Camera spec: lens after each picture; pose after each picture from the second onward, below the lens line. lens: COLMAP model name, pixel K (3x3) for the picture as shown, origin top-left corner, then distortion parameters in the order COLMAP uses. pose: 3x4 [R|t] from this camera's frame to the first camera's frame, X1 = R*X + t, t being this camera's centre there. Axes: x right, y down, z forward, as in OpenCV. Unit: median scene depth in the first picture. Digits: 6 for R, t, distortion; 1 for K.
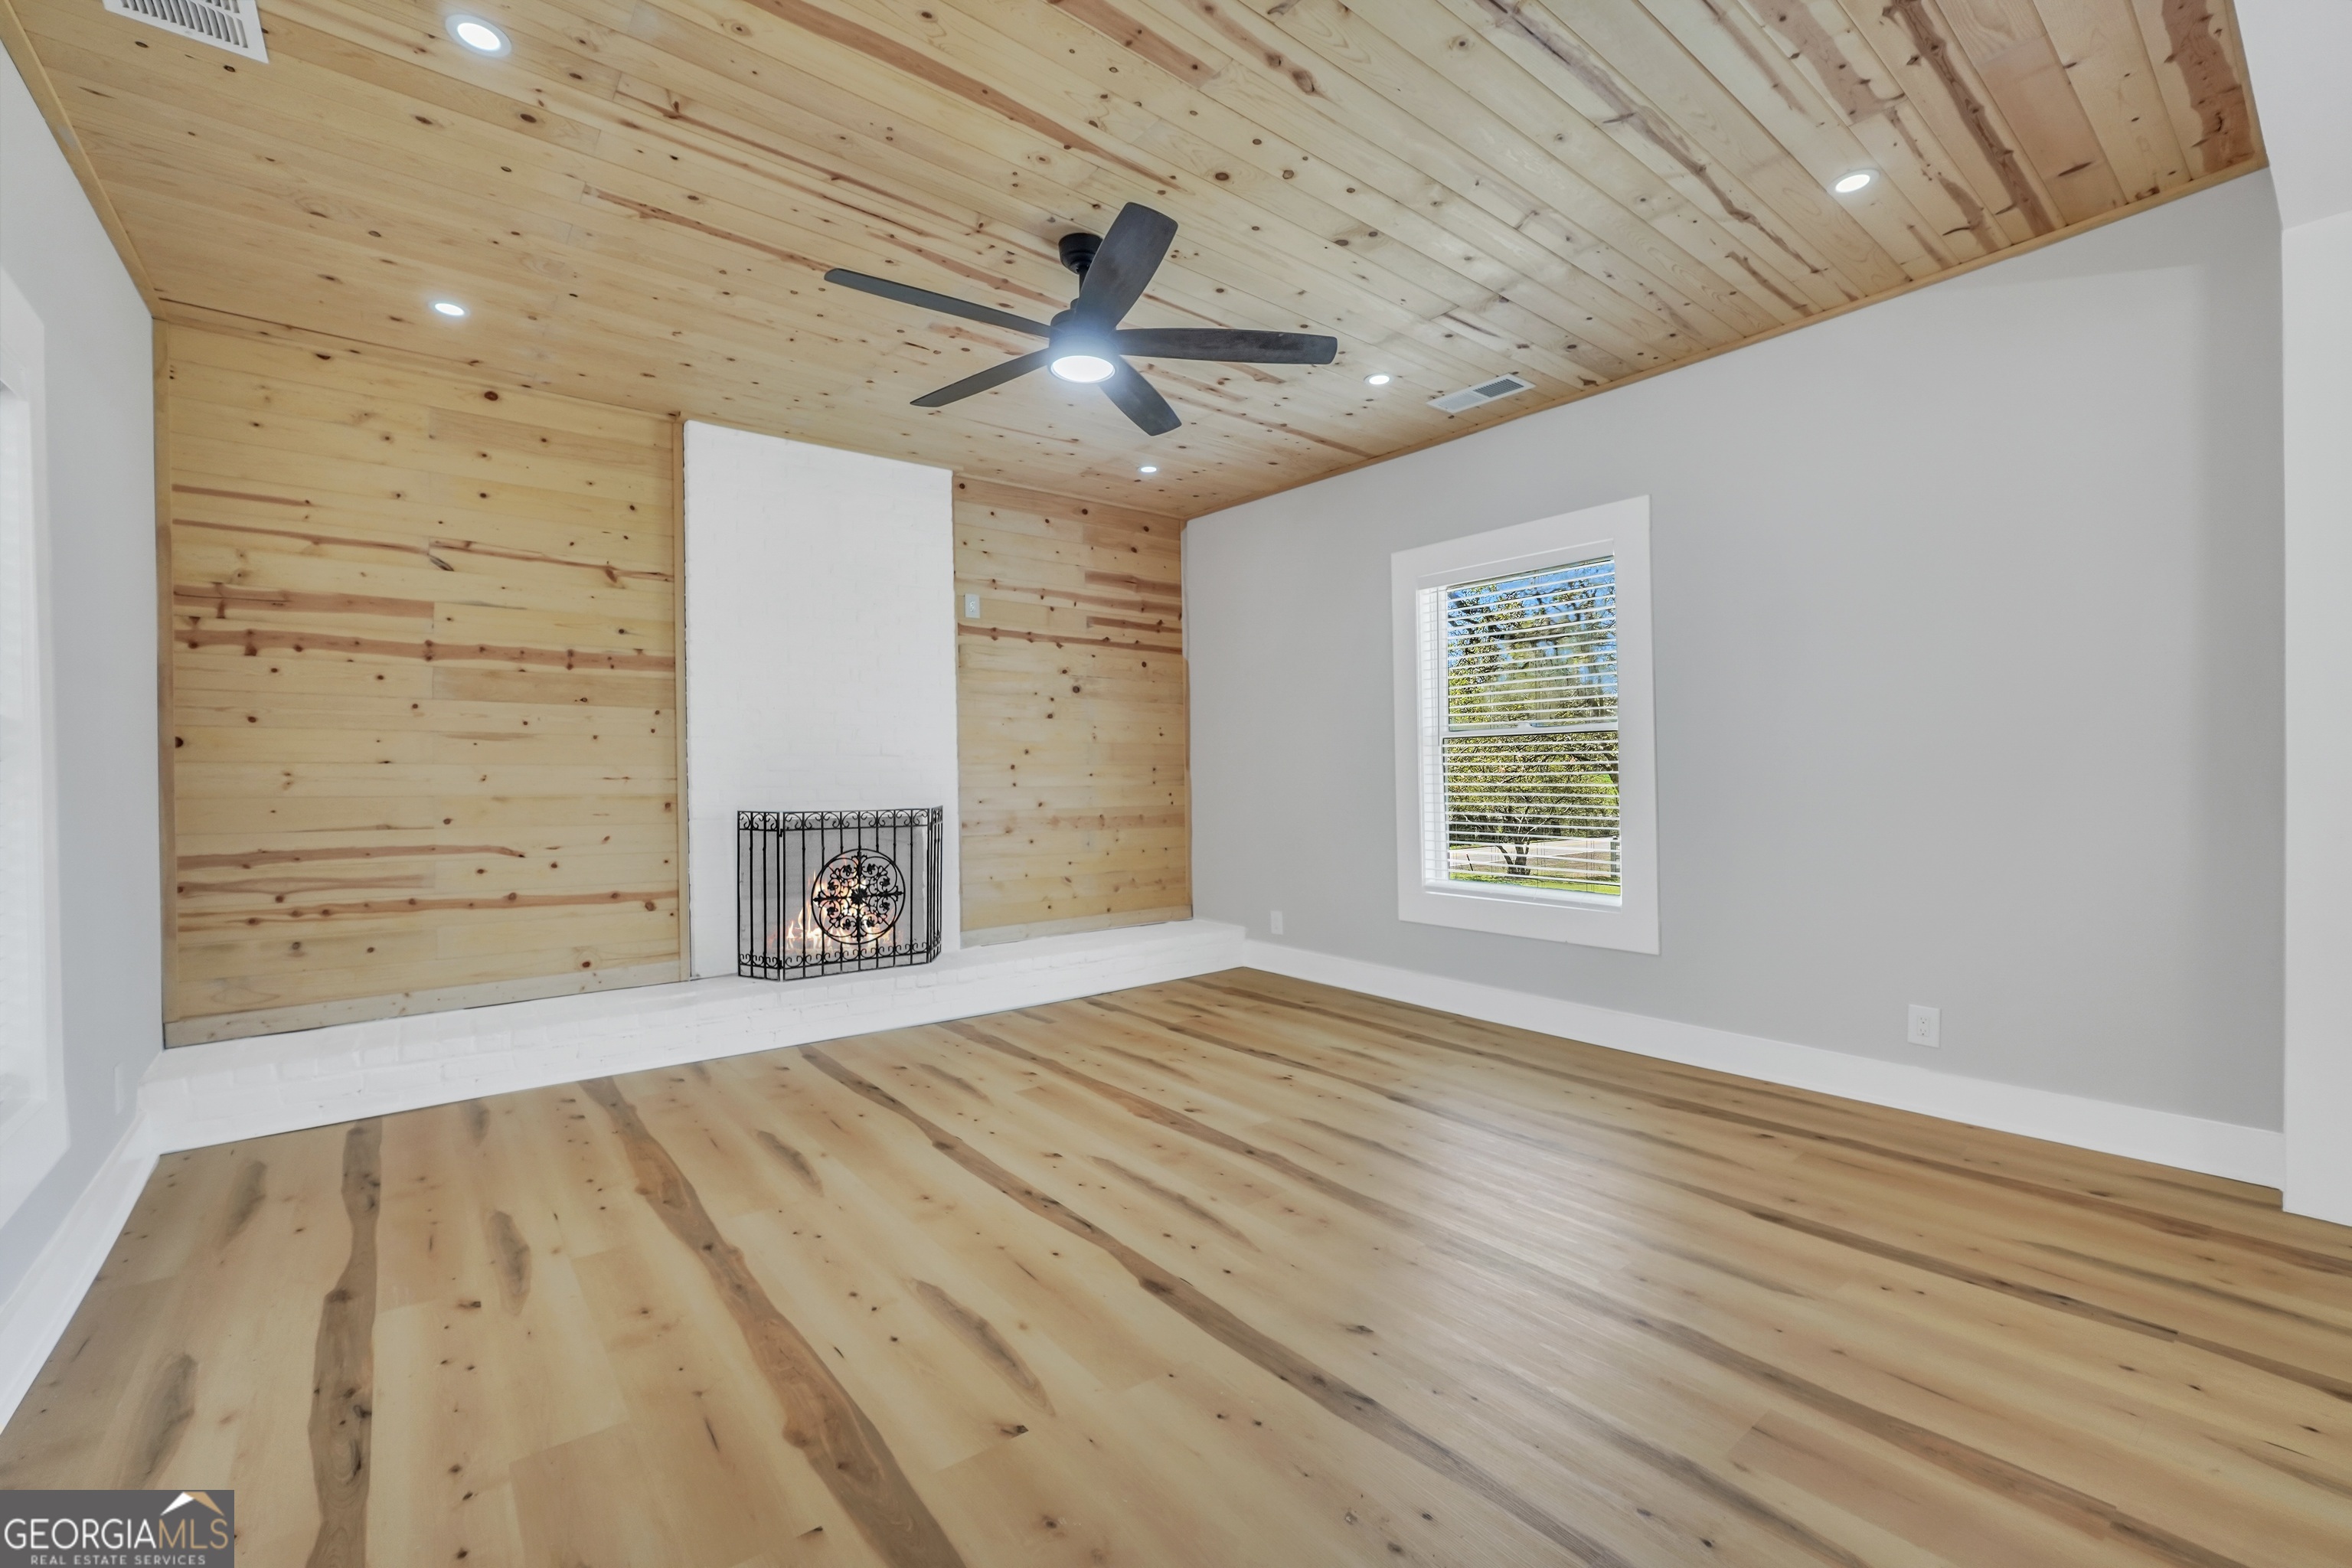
lens RADIAL K [[1008.2, 0, 1170.0], [0, 1008.2, 783.4], [0, 0, 1]] dist [0.001389, 0.000893]
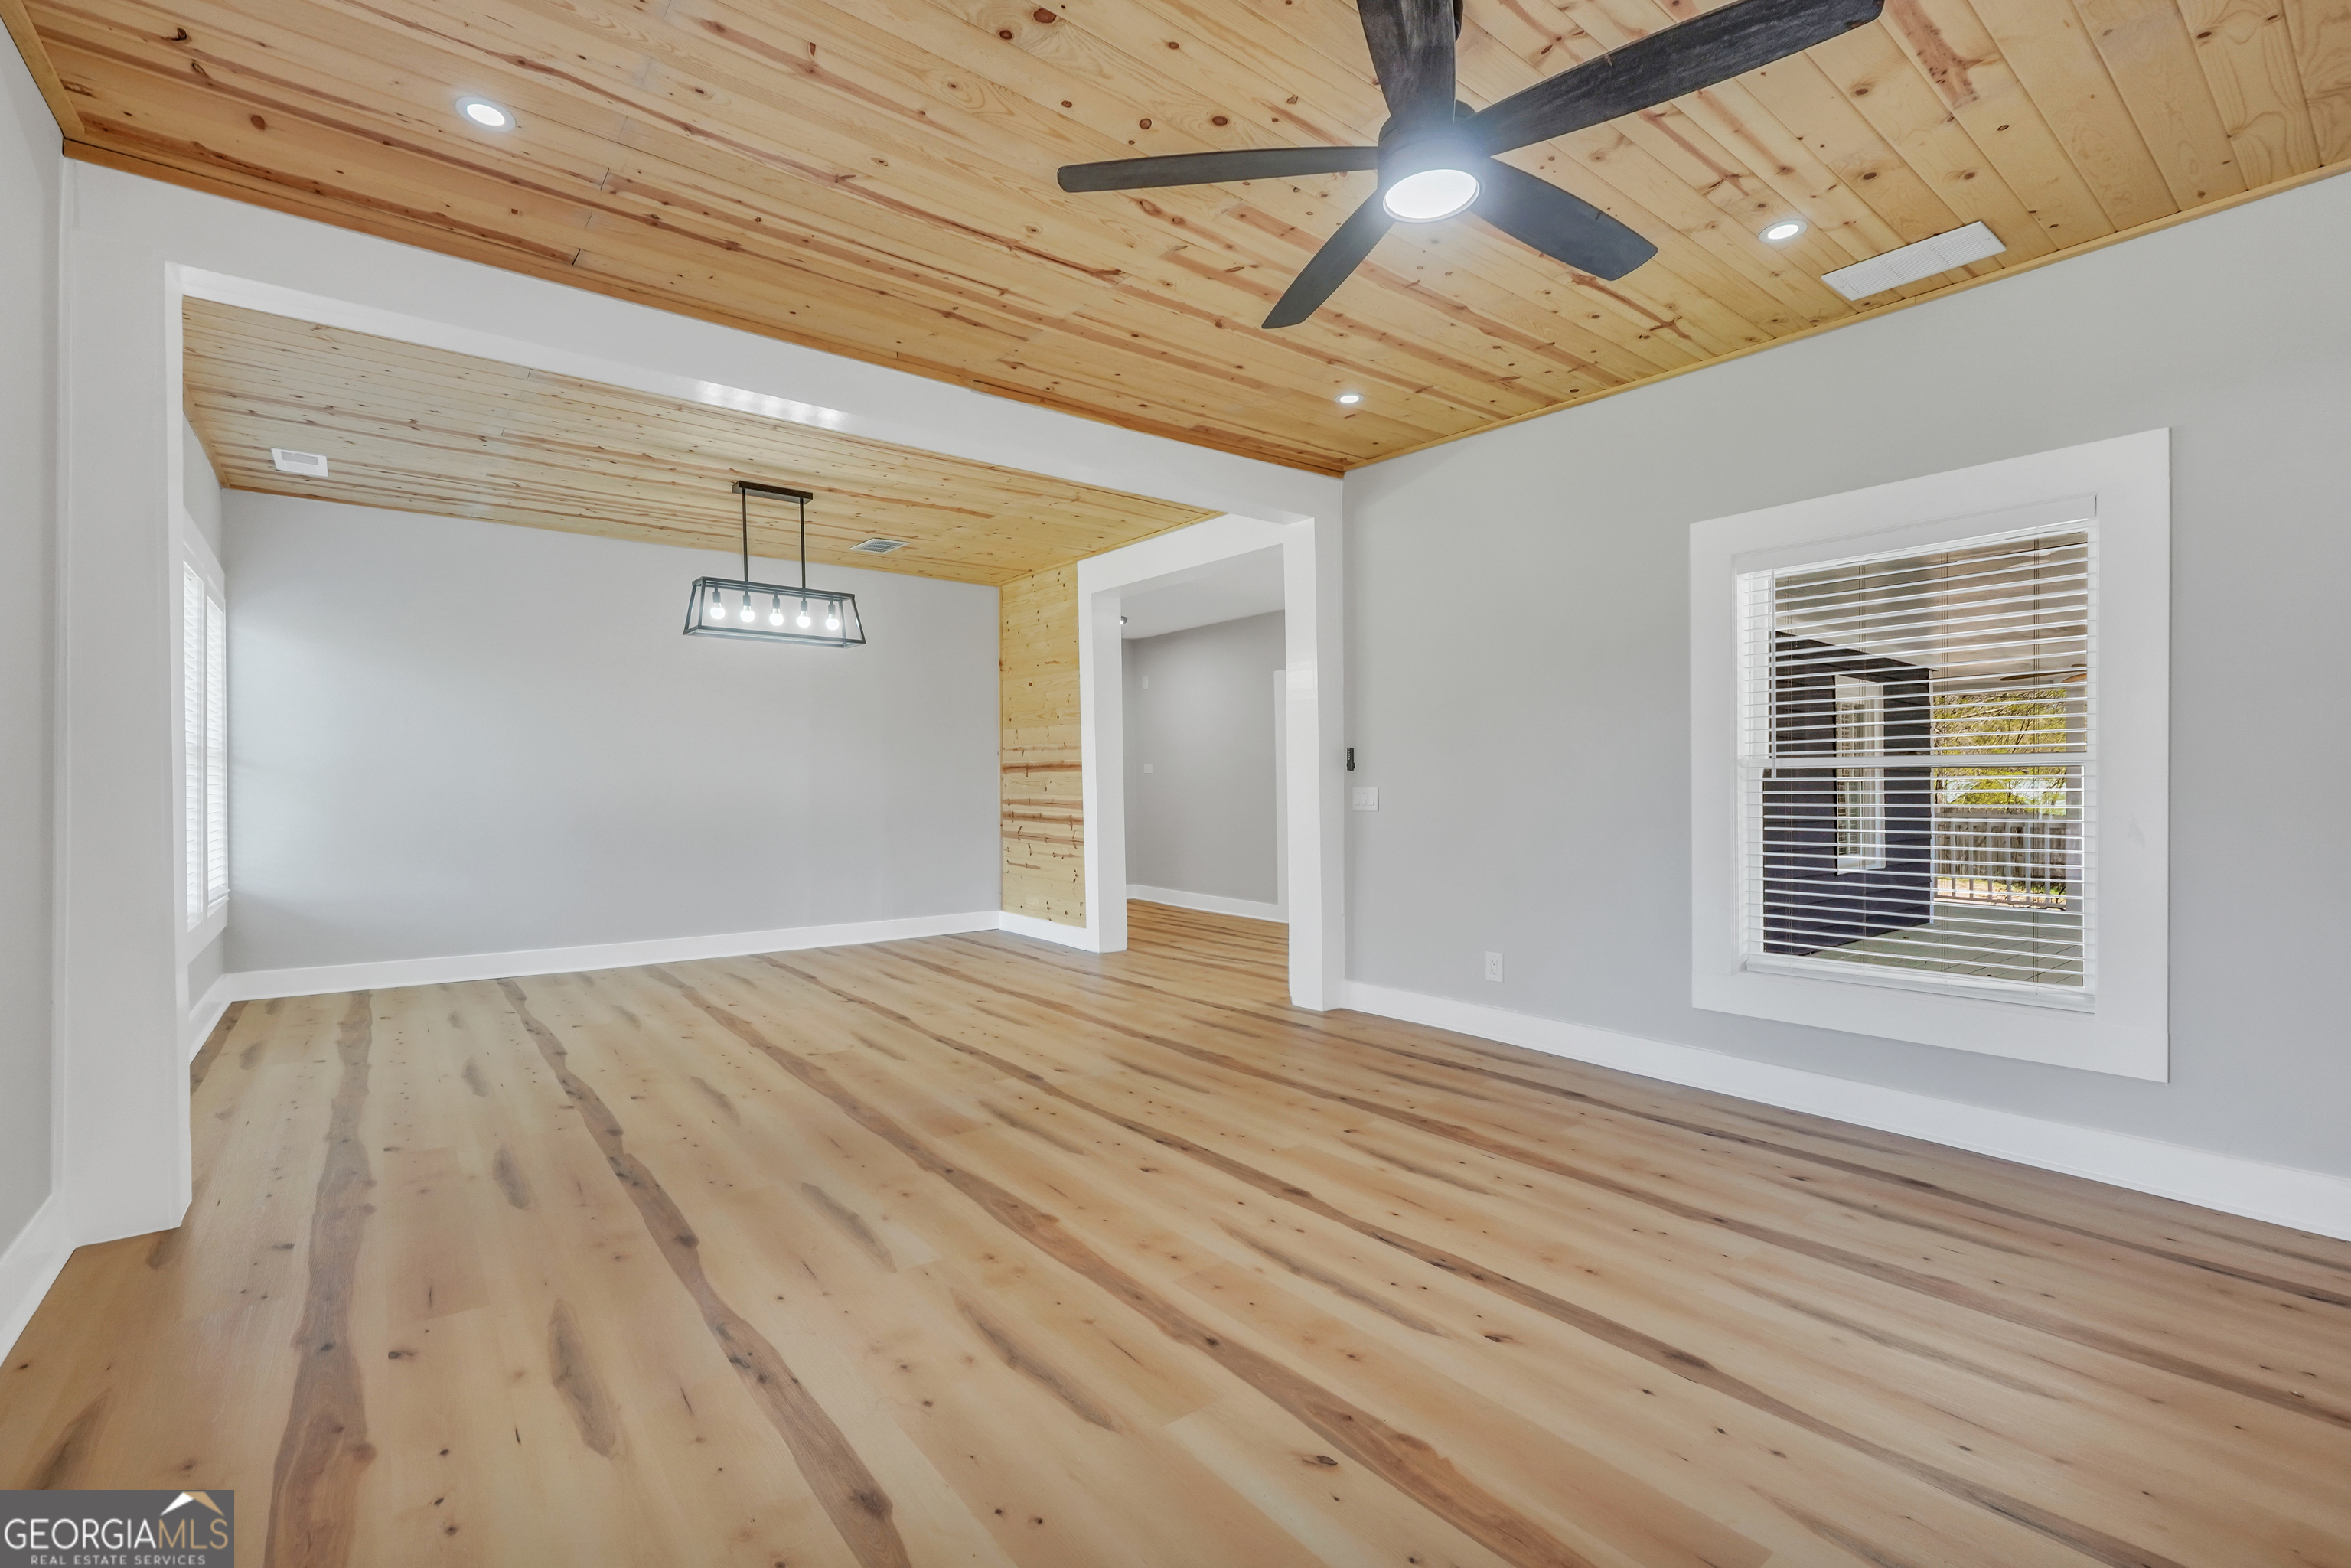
lens RADIAL K [[1007.7, 0, 1169.5], [0, 1007.7, 783.4], [0, 0, 1]] dist [0.001389, 0.000893]
pose [[-0.999996, 0.002490, -0.001337, 0.133951], [0.002490, 0.999997, -0.000347, -0.010995], [0.001336, -0.000350, -0.999999, 2.073166]]
